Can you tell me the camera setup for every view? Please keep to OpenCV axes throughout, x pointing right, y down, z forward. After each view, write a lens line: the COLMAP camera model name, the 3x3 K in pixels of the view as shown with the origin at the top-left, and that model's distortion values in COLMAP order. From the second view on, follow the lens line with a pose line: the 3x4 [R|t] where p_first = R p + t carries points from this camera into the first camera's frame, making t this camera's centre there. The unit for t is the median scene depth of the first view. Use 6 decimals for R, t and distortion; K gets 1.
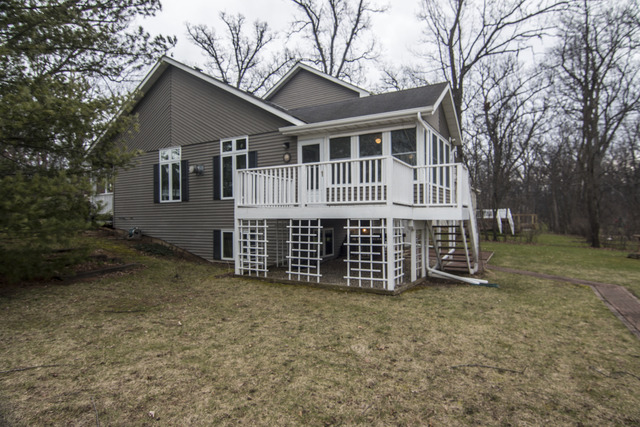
lens RADIAL K [[359.1, 0, 320.3], [0, 359.1, 213.4], [0, 0, 1]] dist [-0.007399, -0.000822]
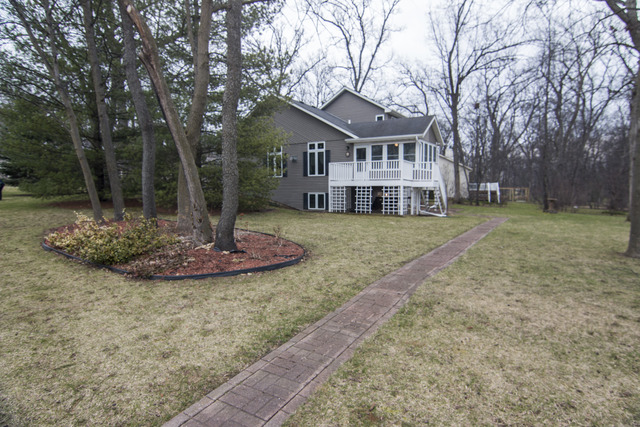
lens RADIAL K [[359.1, 0, 318.3], [0, 359.1, 213.5], [0, 0, 1]] dist [-0.007399, -0.000822]
pose [[0.999231, 0.008713, -0.038234, -0.160465], [-0.005850, 0.997214, 0.074360, 0.014467], [0.038775, -0.074079, 0.996498, -0.848997]]
